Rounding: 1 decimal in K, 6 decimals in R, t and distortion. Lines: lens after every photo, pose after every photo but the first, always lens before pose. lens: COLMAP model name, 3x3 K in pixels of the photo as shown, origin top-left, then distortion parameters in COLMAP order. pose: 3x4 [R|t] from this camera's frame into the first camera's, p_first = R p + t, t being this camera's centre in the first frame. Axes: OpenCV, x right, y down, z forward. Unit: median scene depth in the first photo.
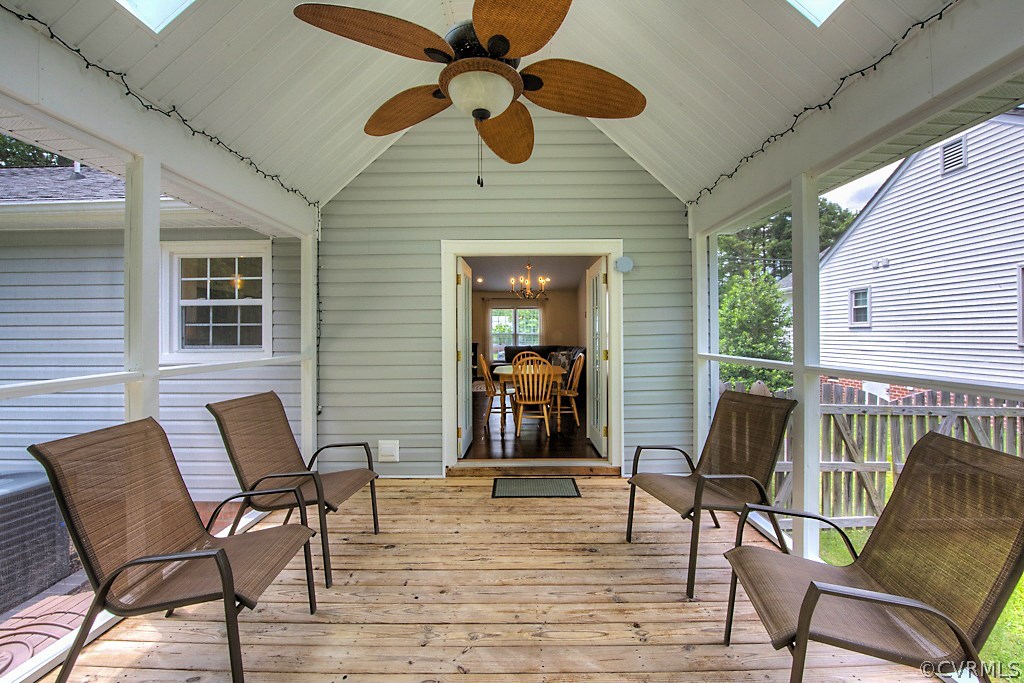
lens RADIAL K [[412.3, 0, 509.9], [0, 412.3, 340.9], [0, 0, 1]] dist [-0.015757, -0.002387]
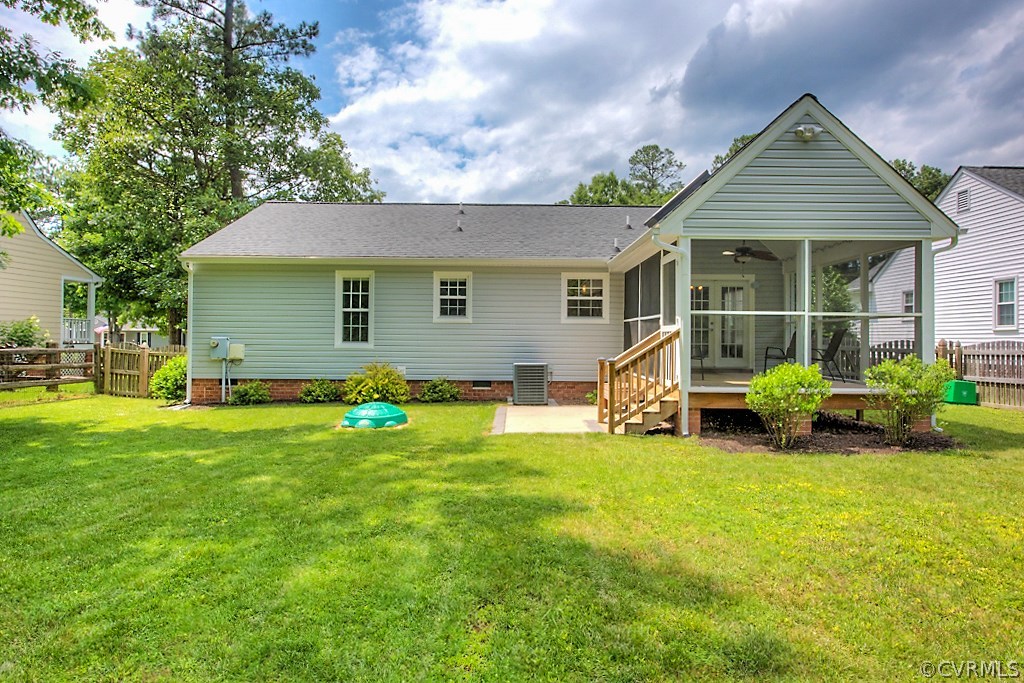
lens RADIAL K [[585.3, 0, 511.6], [0, 585.3, 343.7], [0, 0, 1]] dist [-0.006955, -0.000649]
pose [[0.999884, 0.014841, 0.003484, -1.076080], [-0.014835, 0.999888, -0.001771, 0.170990], [-0.003510, 0.001719, 0.999992, -2.242081]]
